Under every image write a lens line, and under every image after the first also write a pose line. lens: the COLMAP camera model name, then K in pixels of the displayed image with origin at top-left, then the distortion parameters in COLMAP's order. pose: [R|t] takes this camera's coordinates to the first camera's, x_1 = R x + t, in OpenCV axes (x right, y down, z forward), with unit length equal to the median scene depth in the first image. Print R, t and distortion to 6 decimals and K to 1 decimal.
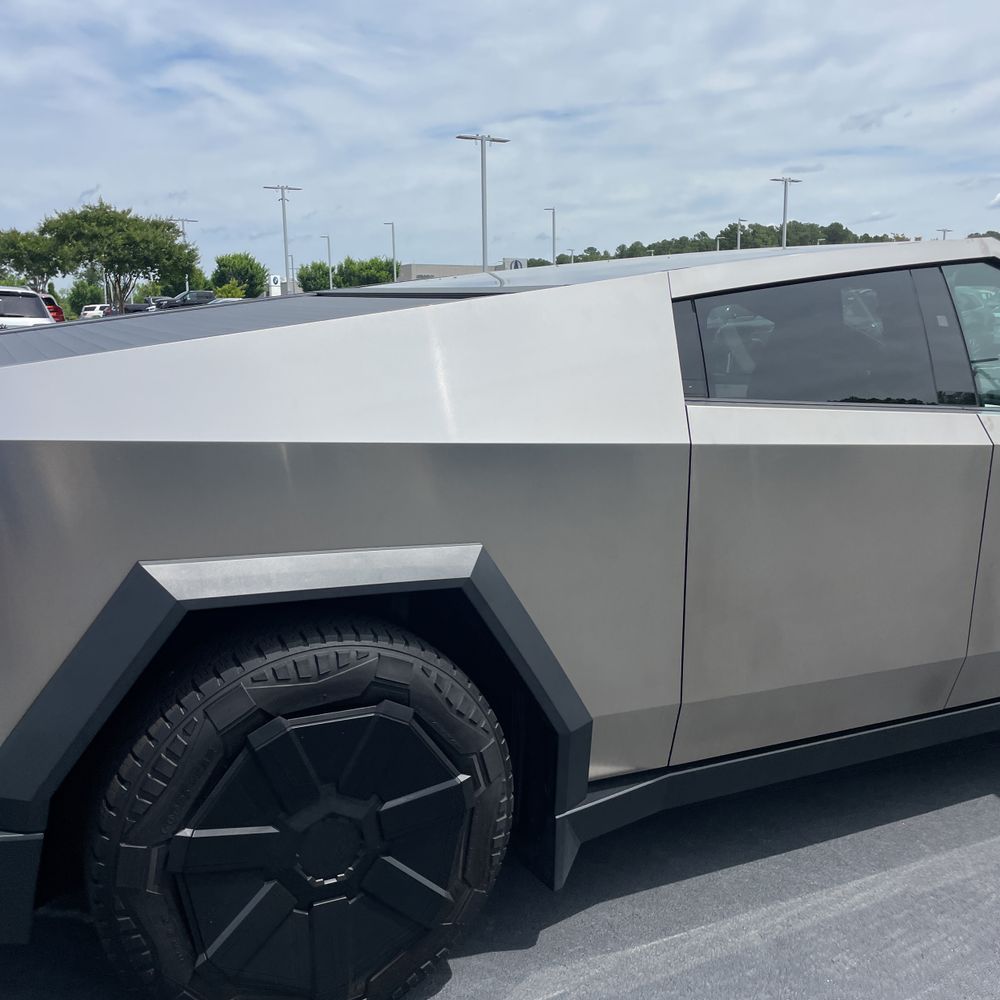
lens RADIAL K [[1001.8, 0, 497.8], [0, 1001.8, 513.1], [0, 0, 1]] dist [0.110437, -0.128596]
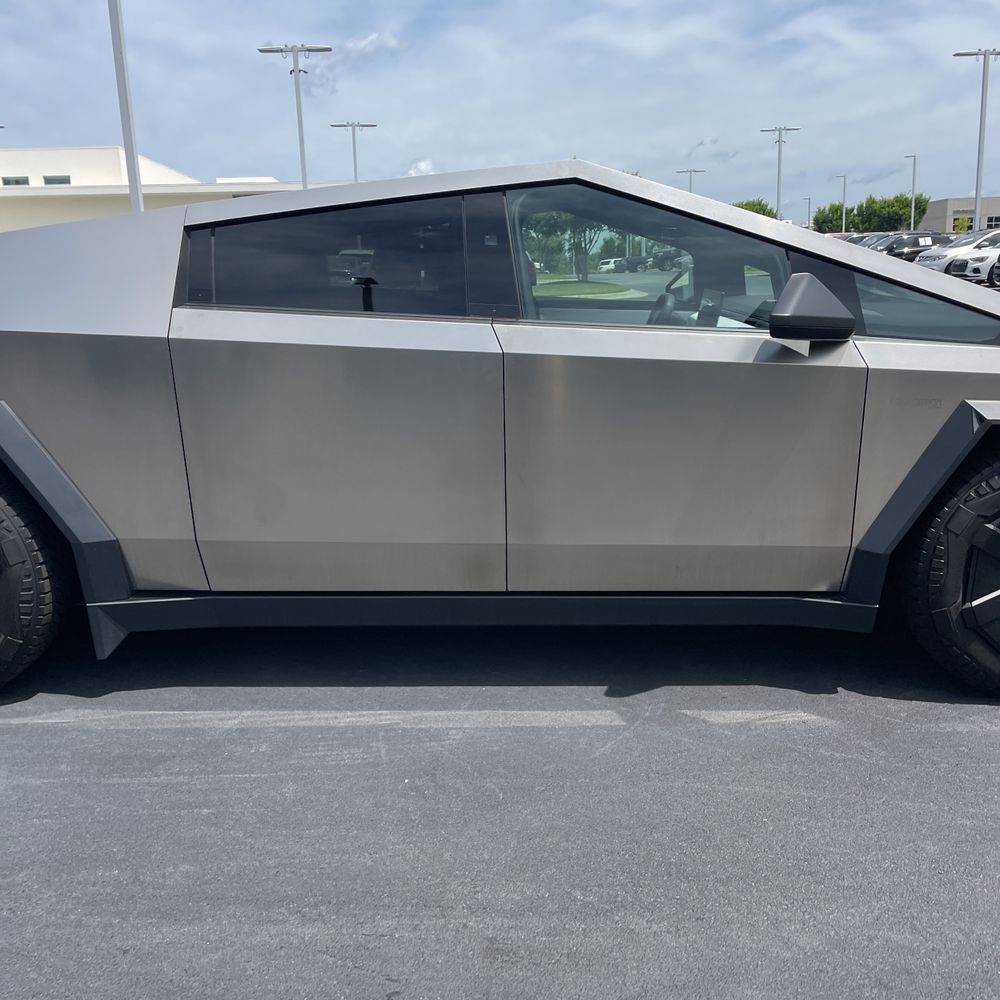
lens RADIAL K [[1017.3, 0, 514.7], [0, 1017.3, 501.1], [0, 0, 1]] dist [0.091574, -0.127782]
pose [[0.885067, 0.079407, -0.458641, 1.050646], [-0.063508, 0.996727, 0.050014, 0.041321], [0.461111, -0.015138, 0.887213, 0.007752]]
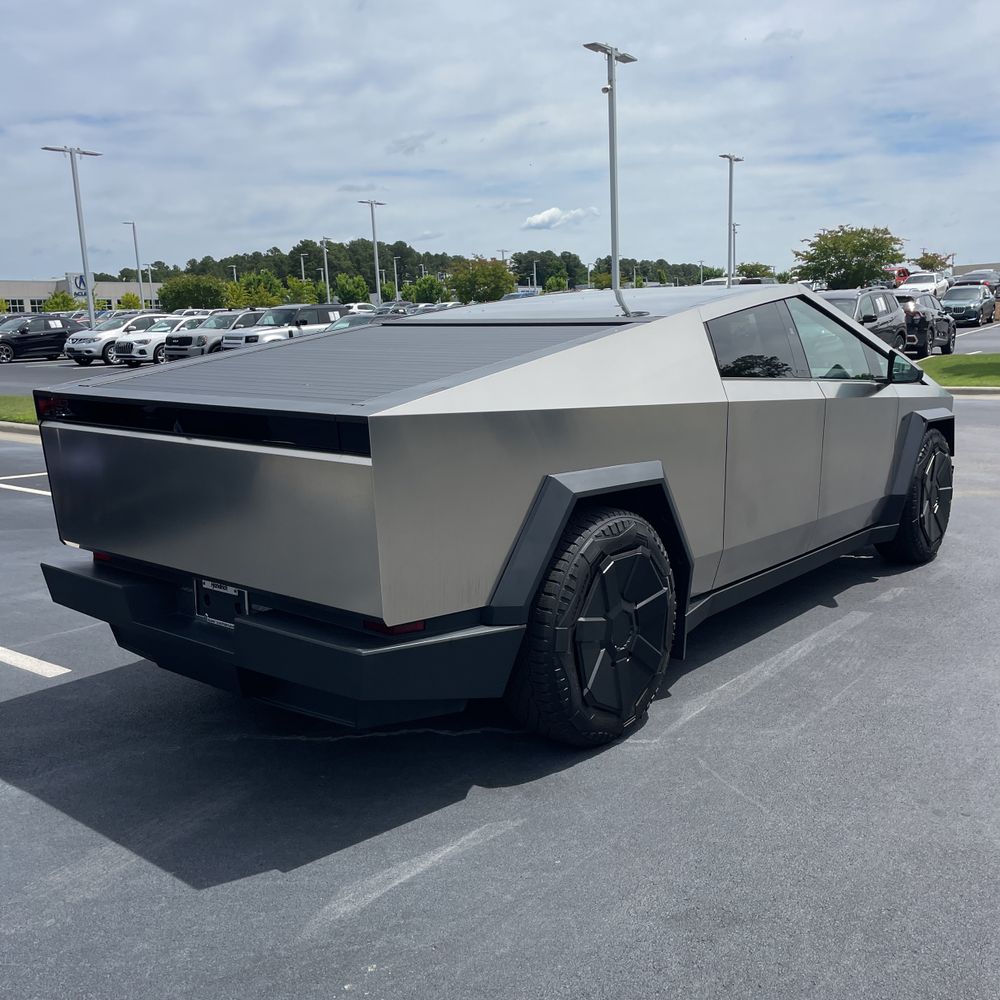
lens RADIAL K [[1001.8, 0, 497.8], [0, 1001.8, 513.1], [0, 0, 1]] dist [0.110437, -0.128596]
pose [[0.918743, -0.099996, 0.381984, -0.771988], [0.105323, 0.994413, 0.006995, 0.063493], [-0.380550, 0.033805, 0.924142, -0.440212]]
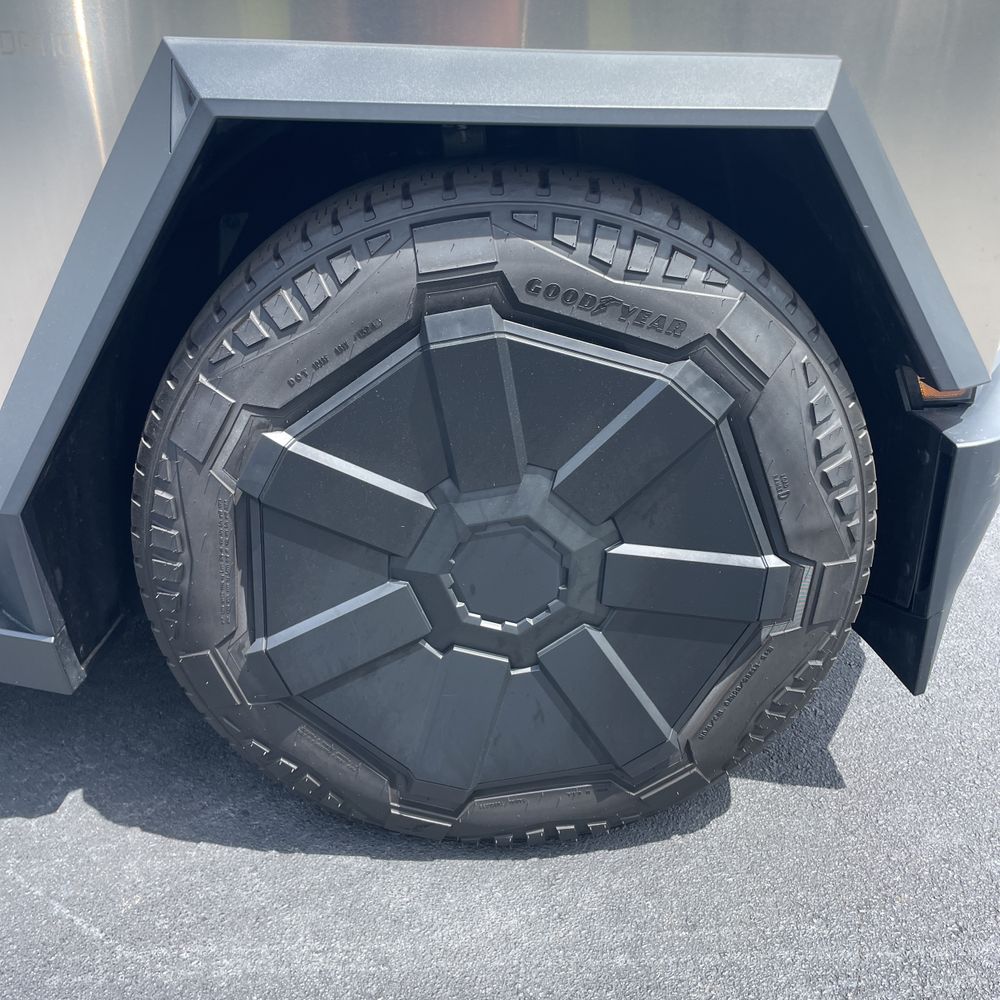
lens RADIAL K [[1096.7, 0, 501.6], [0, 1096.7, 536.8], [0, 0, 1]] dist [0.113422, -0.008272]
pose [[0.903716, 0.170992, -0.392505, 1.249652], [-0.058110, 0.957287, 0.283240, 0.003020], [0.424171, -0.233160, 0.875052, 0.947186]]
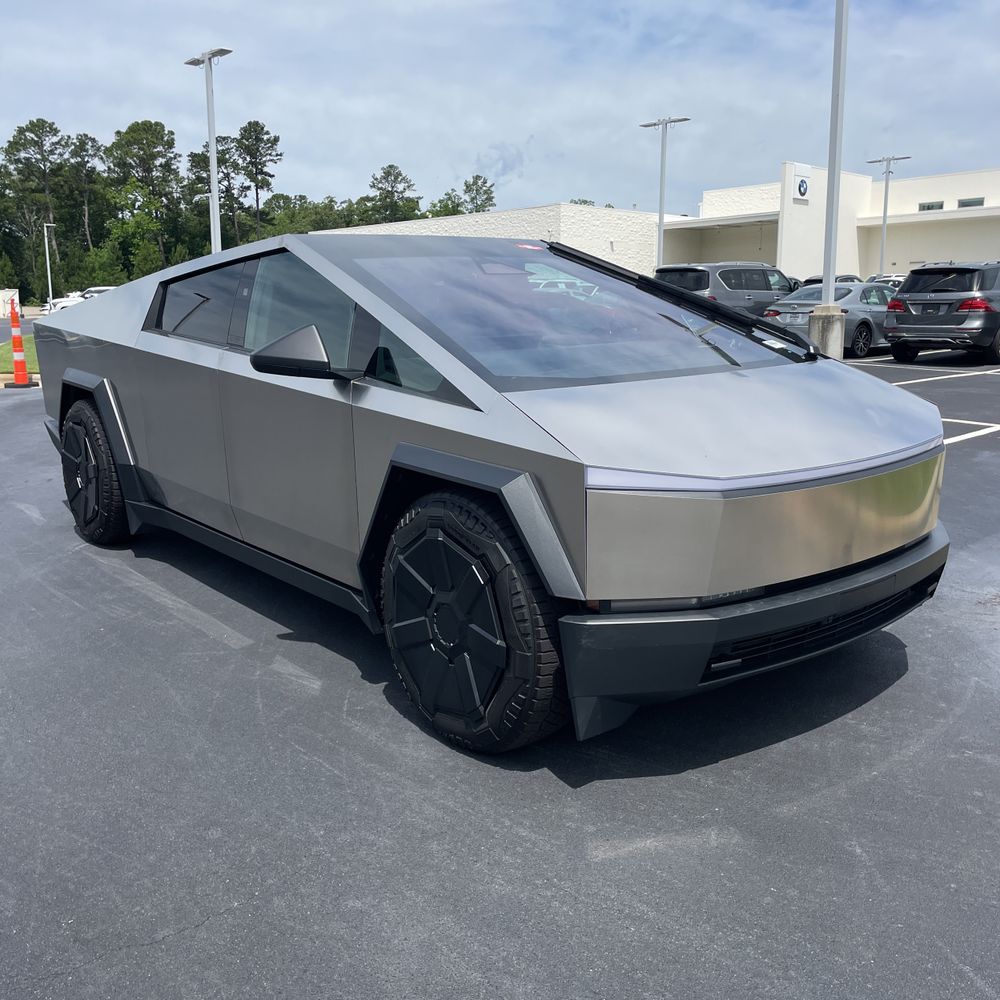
lens RADIAL K [[1022.9, 0, 518.1], [0, 1022.9, 502.8], [0, 0, 1]] dist [0.063027, -0.012784]
pose [[0.226547, 0.179504, -0.957316, 2.248041], [-0.177835, 0.973972, 0.140543, -0.180419], [0.957628, 0.138405, 0.252572, 1.105921]]
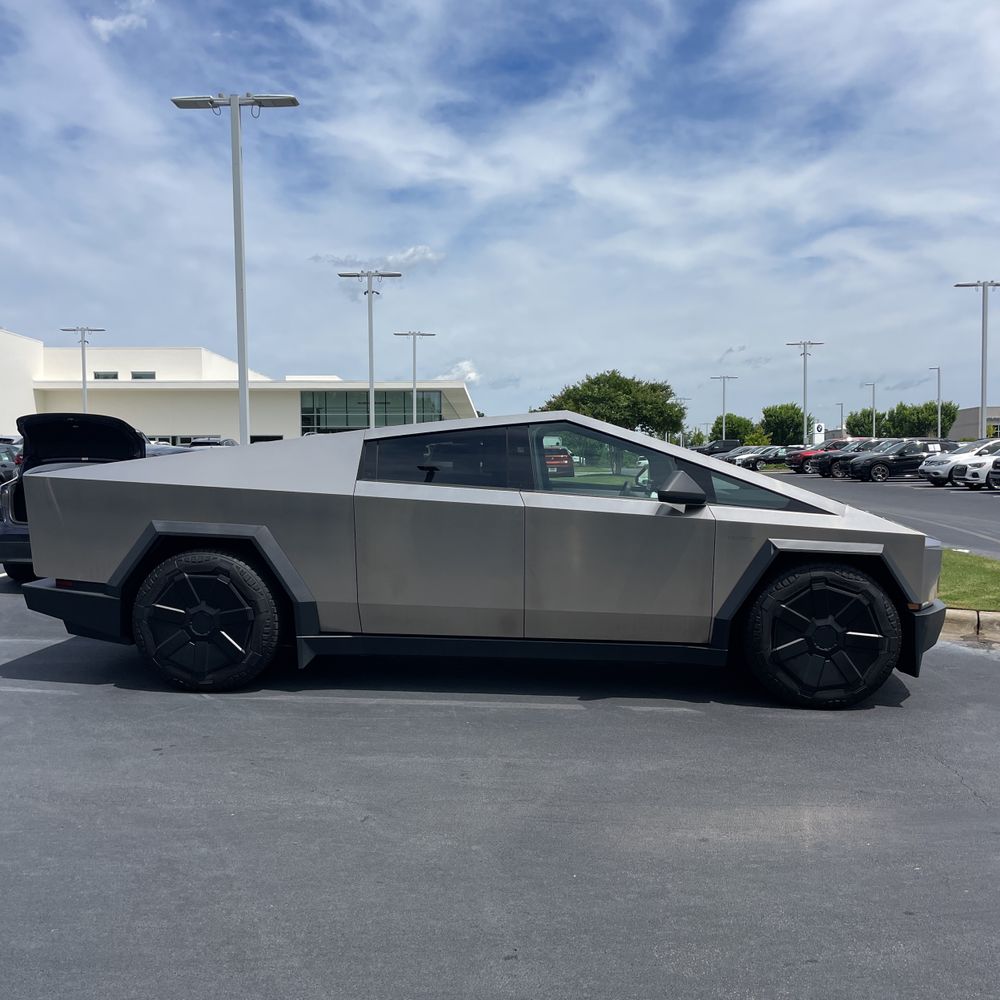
lens RADIAL K [[1022.9, 0, 518.1], [0, 1022.9, 502.8], [0, 0, 1]] dist [0.063027, -0.012784]
pose [[0.866238, 0.016490, -0.499359, 1.592772], [-0.093043, 0.987296, -0.128797, 0.211839], [0.490892, 0.158031, 0.856768, -0.884279]]
